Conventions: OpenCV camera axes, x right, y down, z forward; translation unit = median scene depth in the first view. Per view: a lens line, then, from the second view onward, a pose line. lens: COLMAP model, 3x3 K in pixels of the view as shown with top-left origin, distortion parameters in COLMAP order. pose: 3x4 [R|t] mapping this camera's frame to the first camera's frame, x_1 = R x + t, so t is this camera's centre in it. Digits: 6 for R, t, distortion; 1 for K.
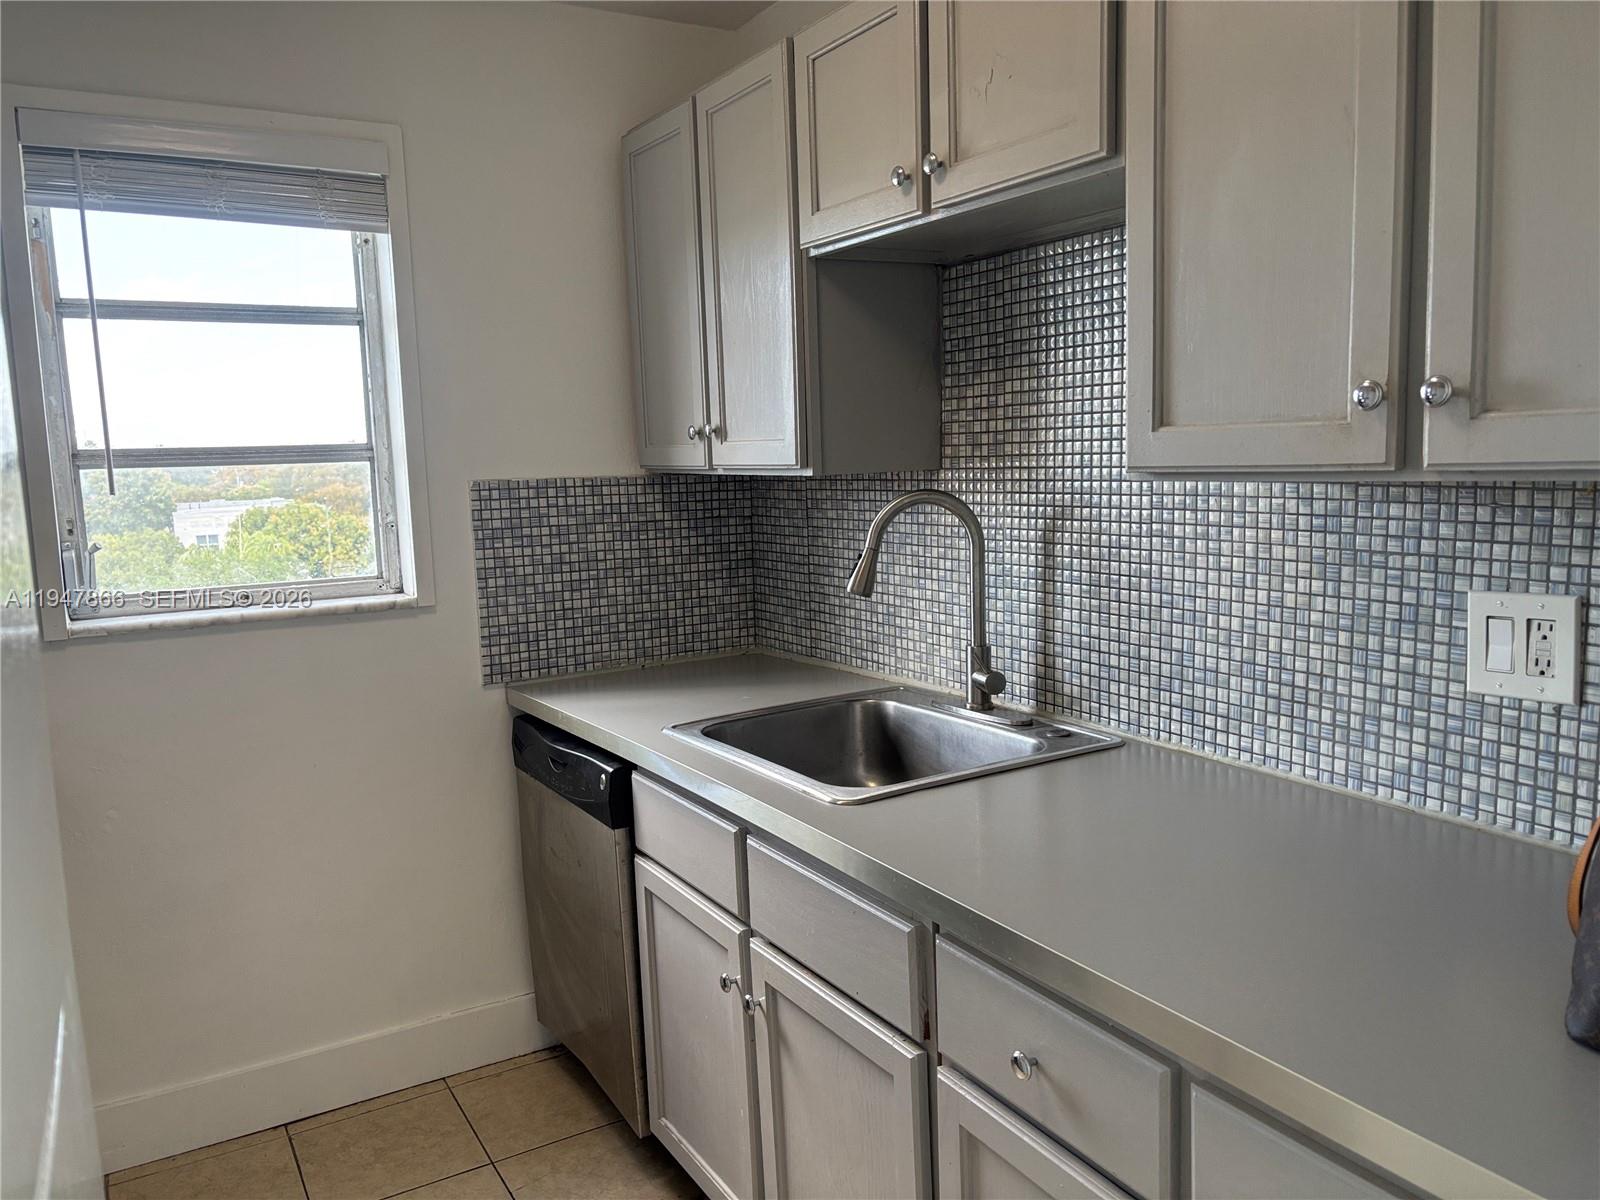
lens RADIAL K [[1202.0, 0, 799.7], [0, 1202.0, 595.0], [0, 0, 1]] dist [0.046021, -0.037406]
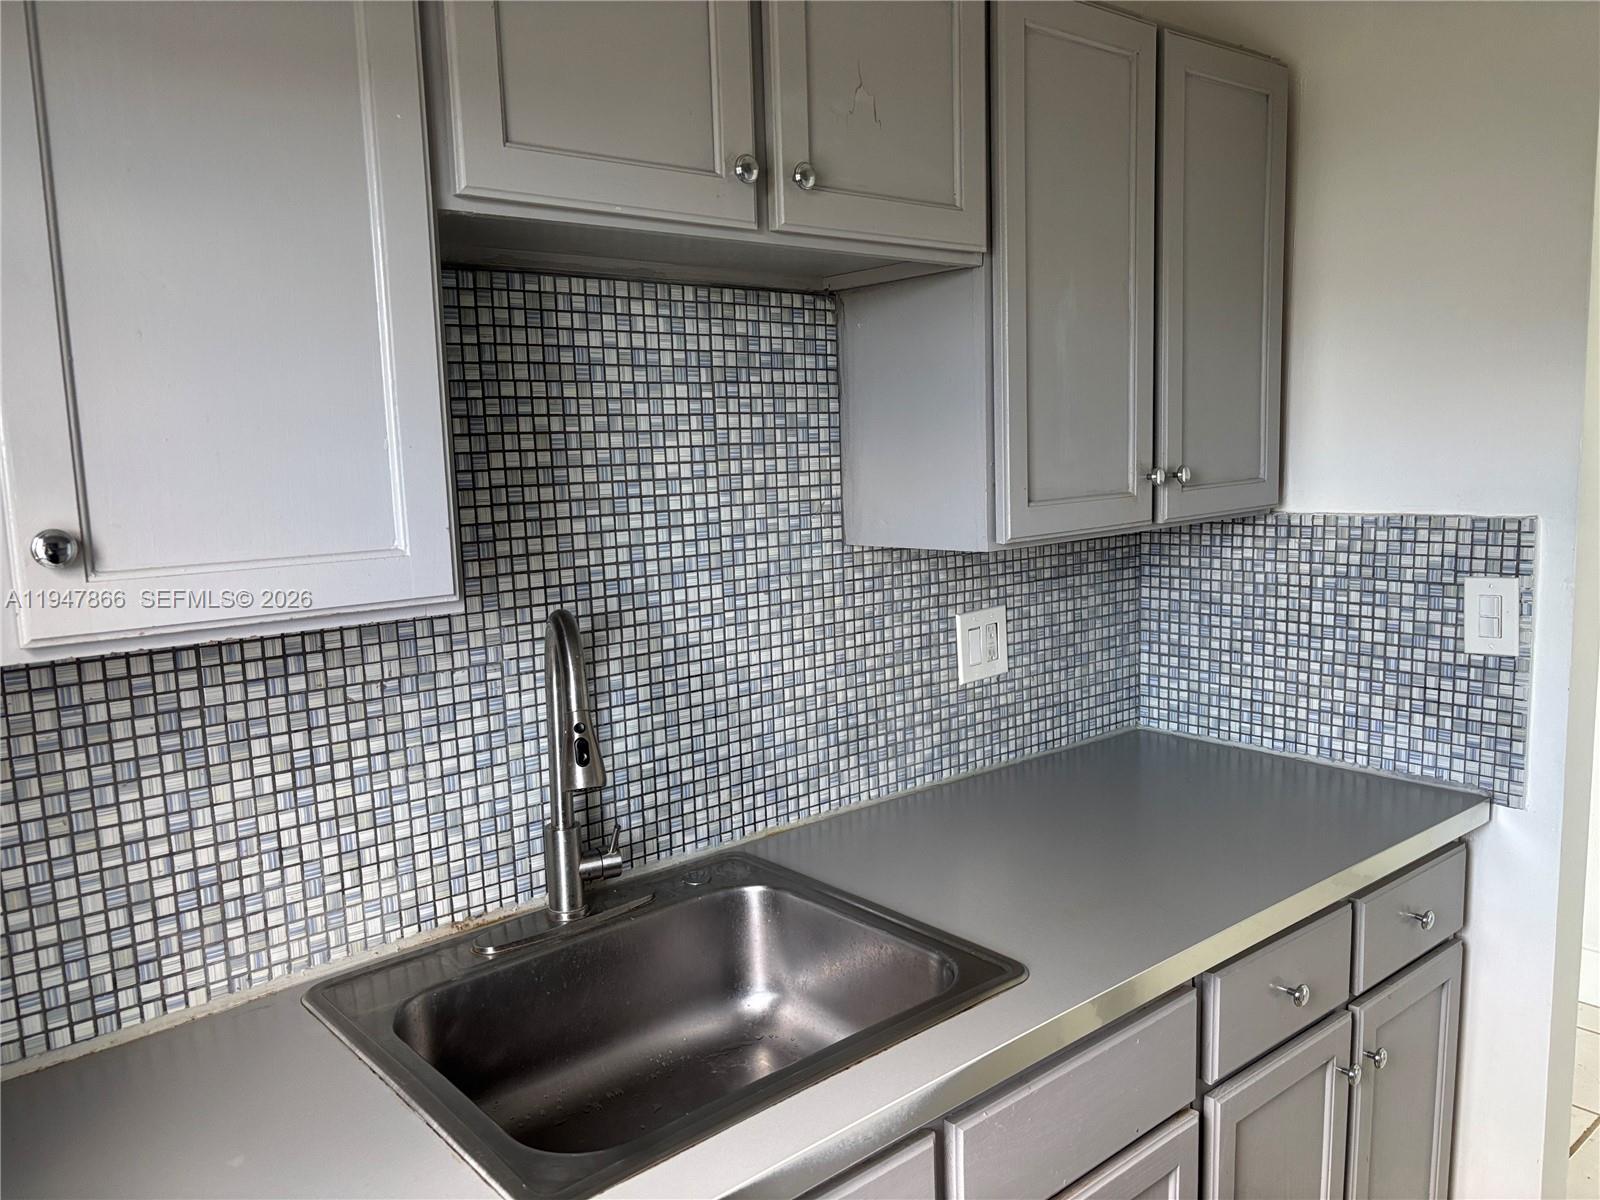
lens RADIAL K [[1202.0, 0, 802.3], [0, 1202.0, 606.3], [0, 0, 1]] dist [0.046021, -0.037406]
pose [[-0.174808, -0.083992, 0.981014, -0.606436], [0.163779, 0.979994, 0.113088, -0.152598], [-0.970885, 0.180439, -0.157555, 1.039569]]
